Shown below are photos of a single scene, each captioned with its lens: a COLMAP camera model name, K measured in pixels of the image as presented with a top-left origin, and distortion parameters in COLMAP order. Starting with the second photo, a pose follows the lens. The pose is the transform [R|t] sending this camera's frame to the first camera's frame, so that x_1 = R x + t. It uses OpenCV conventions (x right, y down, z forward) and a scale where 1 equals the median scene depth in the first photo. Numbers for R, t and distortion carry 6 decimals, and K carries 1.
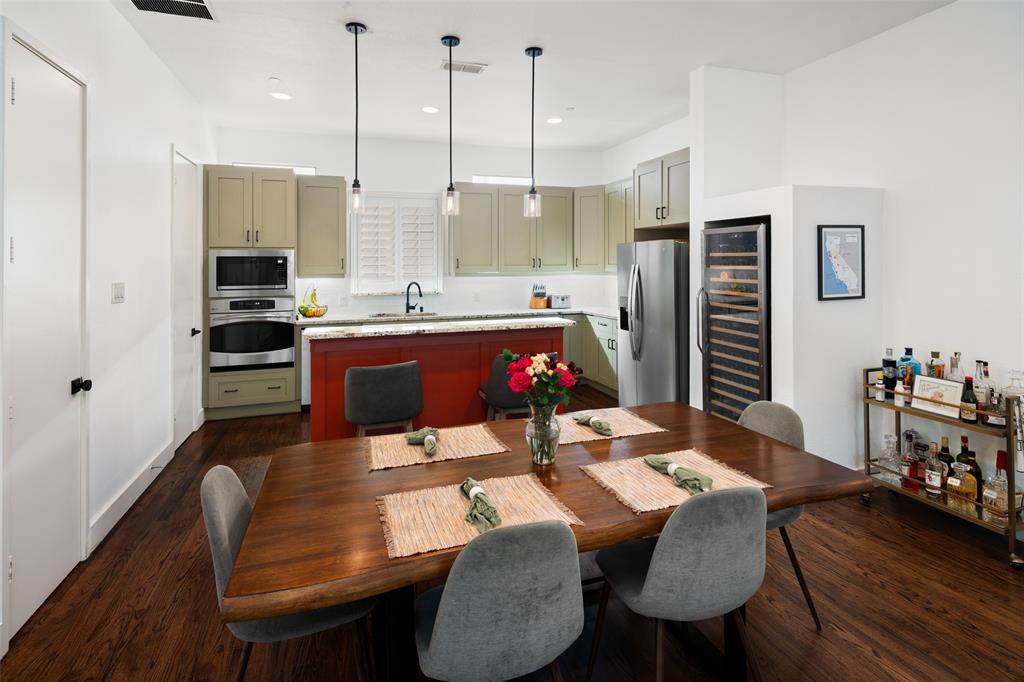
lens RADIAL K [[516.6, 0, 500.5], [0, 516.6, 264.0], [0, 0, 1]] dist [0.002779, 0.000409]
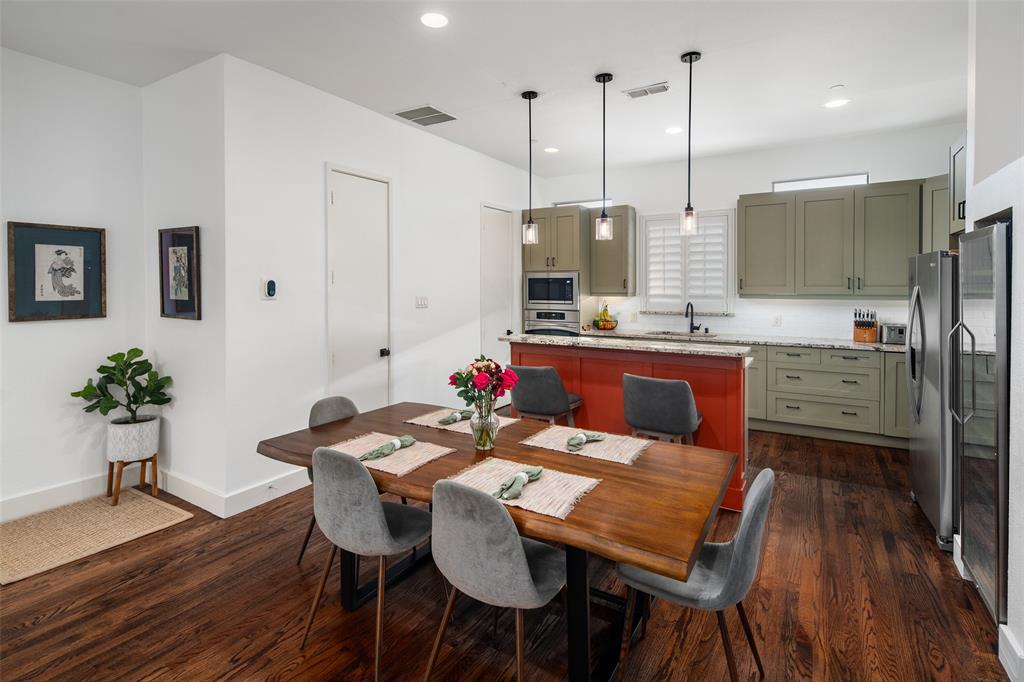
lens RADIAL K [[492.7, 0, 508.0], [0, 492.7, 281.9], [0, 0, 1]] dist [0.002911, 0.000303]
pose [[0.655598, 0.001634, -0.755108, 0.364111], [-0.003961, 0.999991, -0.001276, -0.002691], [0.755100, 0.003827, 0.655599, 0.116885]]
